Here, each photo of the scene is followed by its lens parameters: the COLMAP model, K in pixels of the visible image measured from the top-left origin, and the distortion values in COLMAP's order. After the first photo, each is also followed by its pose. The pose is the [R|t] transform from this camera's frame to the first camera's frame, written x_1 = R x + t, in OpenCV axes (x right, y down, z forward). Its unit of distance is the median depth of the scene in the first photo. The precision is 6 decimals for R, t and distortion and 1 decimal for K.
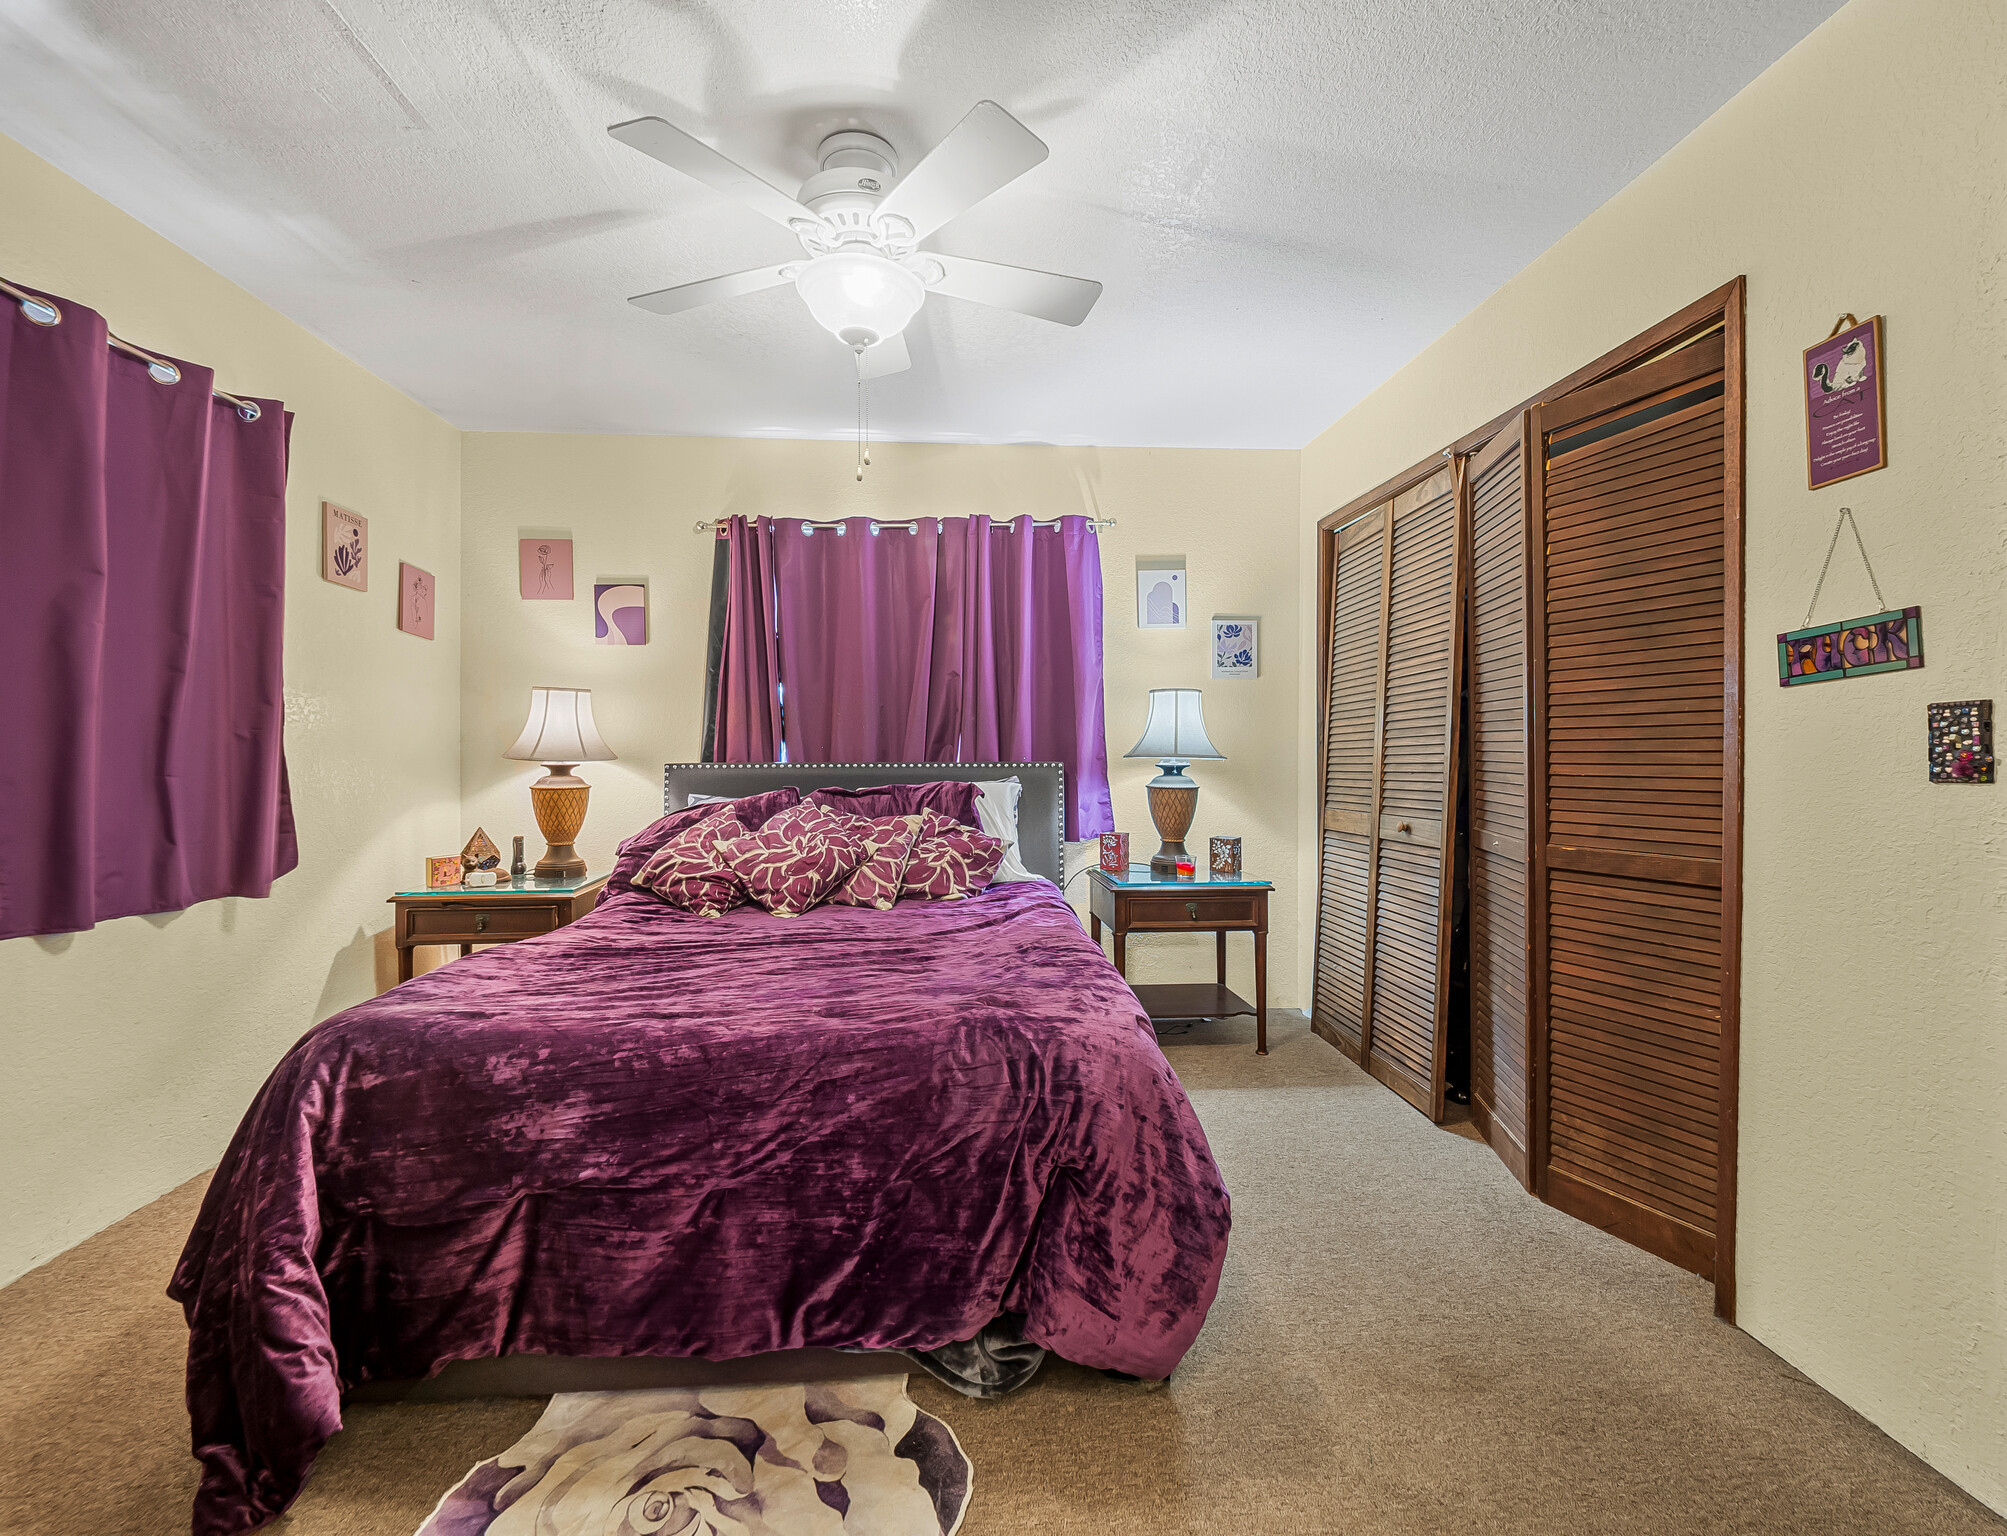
lens RADIAL K [[884.4, 0, 1013.9], [0, 884.4, 763.0], [0, 0, 1]] dist [0.000736, -0.008708]
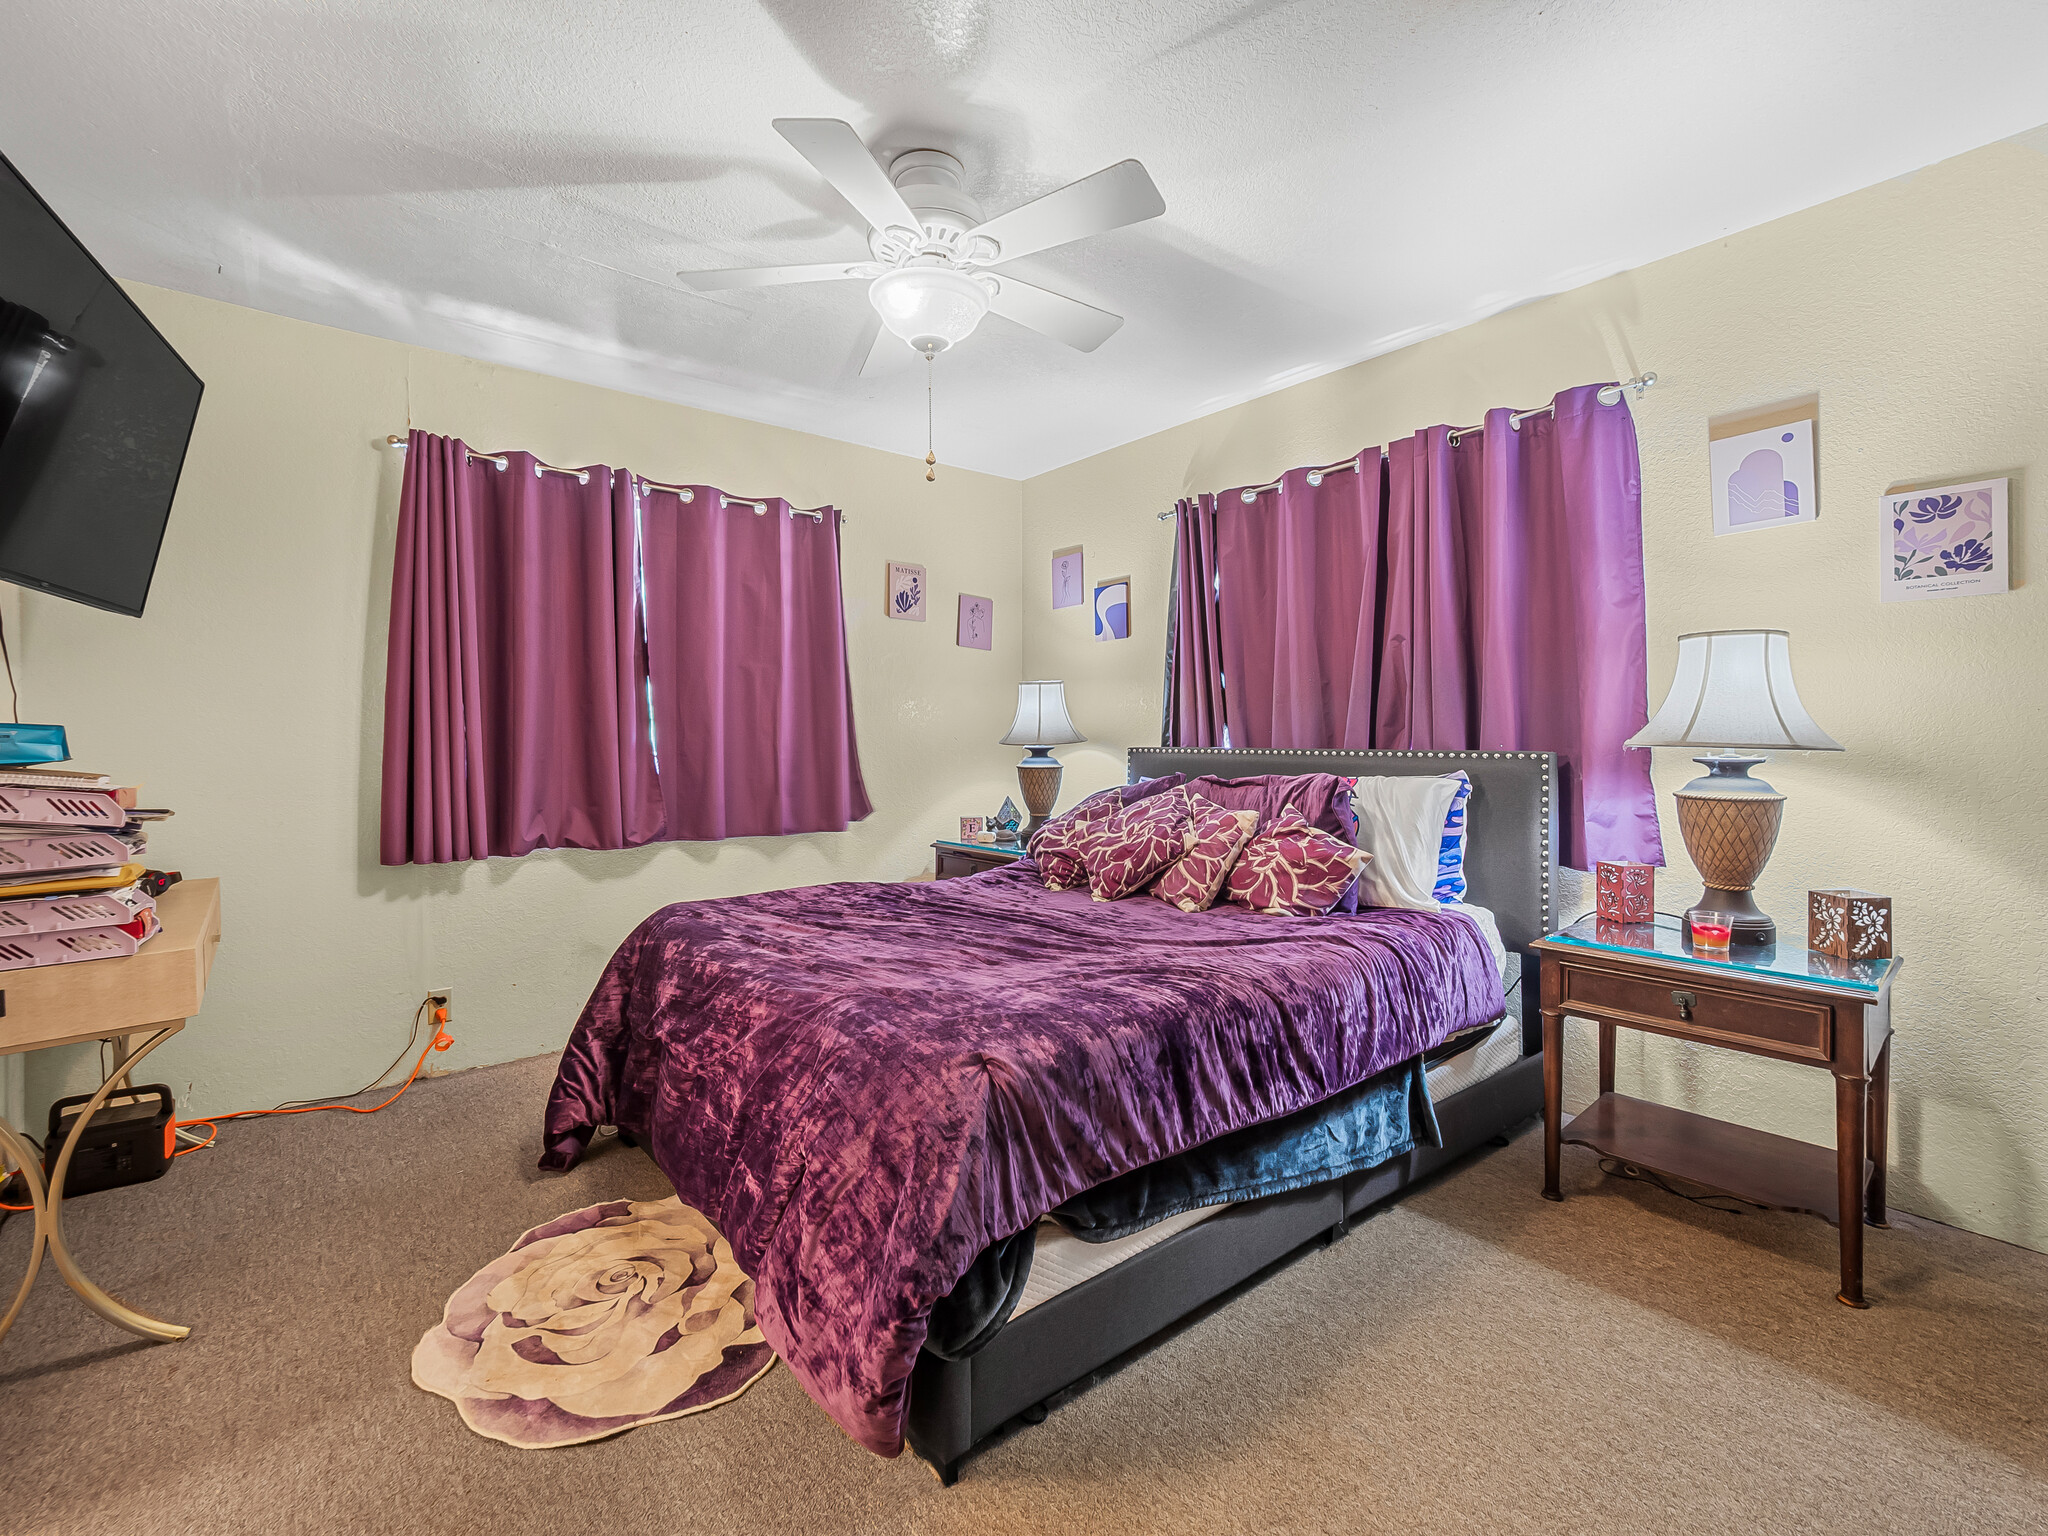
lens RADIAL K [[905.7, 0, 1031.6], [0, 905.7, 754.2], [0, 0, 1]] dist [-0.008707, 0.005709]
pose [[0.550294, 0.019400, -0.834745, 0.507910], [-0.009563, 0.999811, 0.016932, -0.009736], [0.834916, -0.001334, 0.550376, 0.328474]]
